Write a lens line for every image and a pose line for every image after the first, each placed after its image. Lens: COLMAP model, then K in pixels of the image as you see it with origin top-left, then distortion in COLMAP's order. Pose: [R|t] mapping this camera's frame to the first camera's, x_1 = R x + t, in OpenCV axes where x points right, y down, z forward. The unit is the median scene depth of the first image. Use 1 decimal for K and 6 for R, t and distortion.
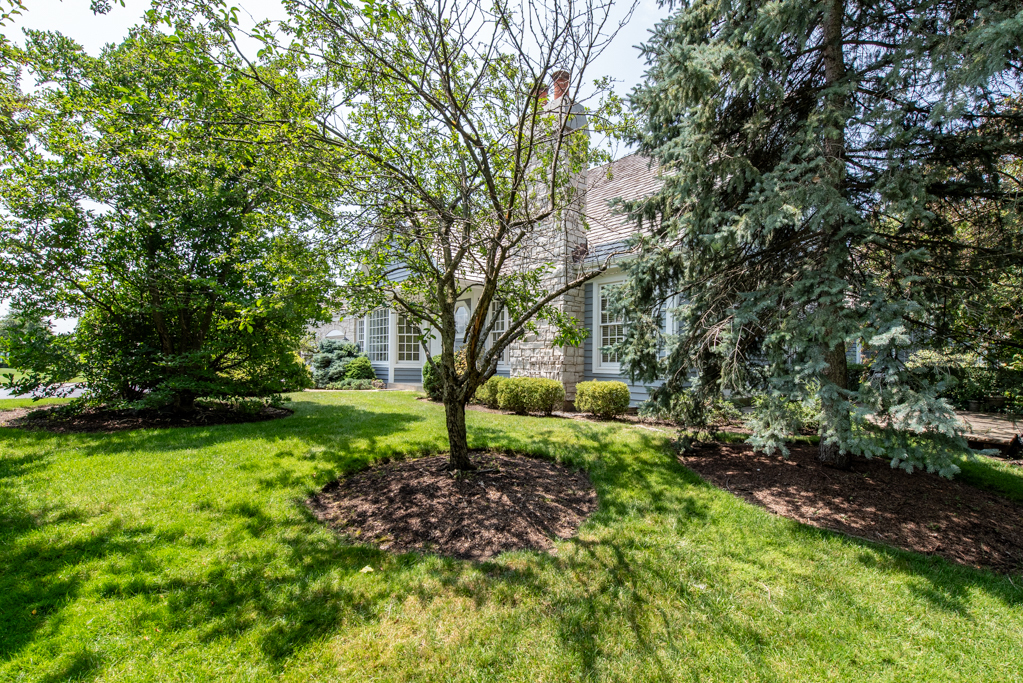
lens RADIAL K [[415.5, 0, 511.1], [0, 415.5, 349.6], [0, 0, 1]] dist [0.001803, -0.000230]
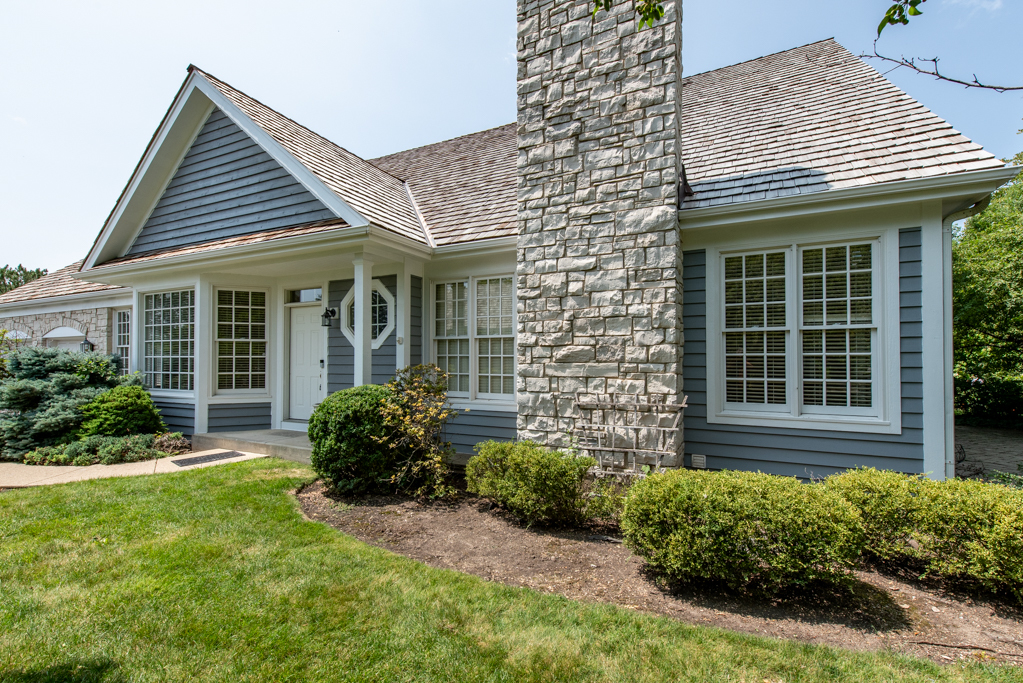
lens RADIAL K [[415.5, 0, 515.4], [0, 415.5, 344.6], [0, 0, 1]] dist [0.001803, -0.000230]
pose [[0.915878, -0.006186, 0.401409, -0.138686], [0.008565, 0.999955, -0.004132, -0.024990], [-0.401365, 0.007222, 0.915890, 0.372414]]
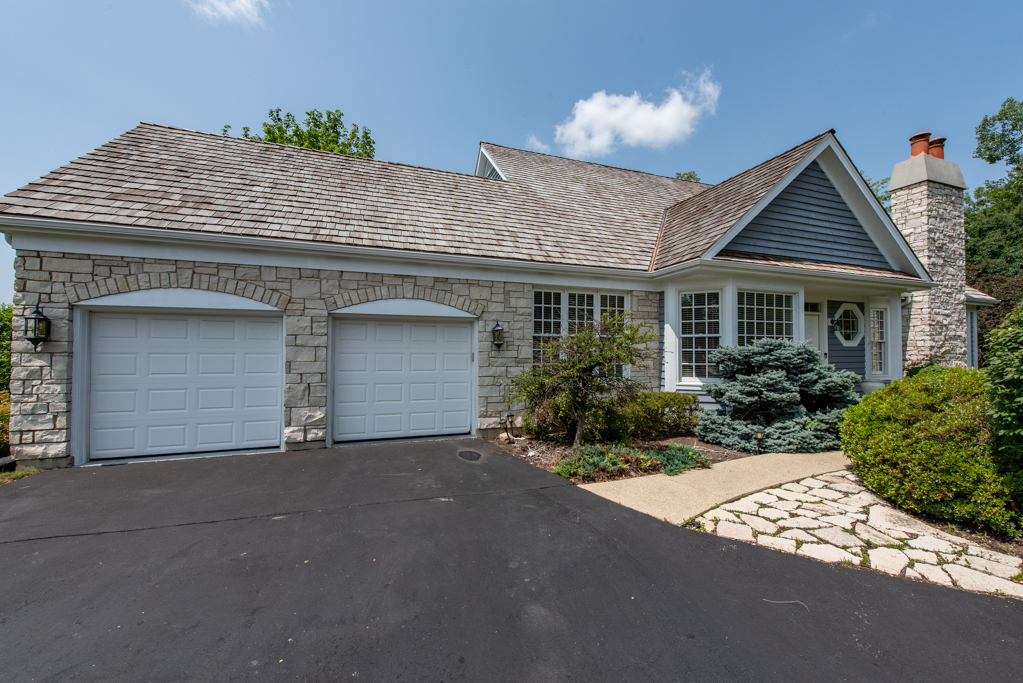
lens RADIAL K [[396.9, 0, 514.4], [0, 396.9, 340.4], [0, 0, 1]] dist [0.008001, -0.001273]
pose [[0.382936, 0.019036, 0.923579, -0.938231], [-0.013666, 0.999795, -0.014941, -0.015868], [-0.923674, -0.006900, 0.383118, 1.091257]]
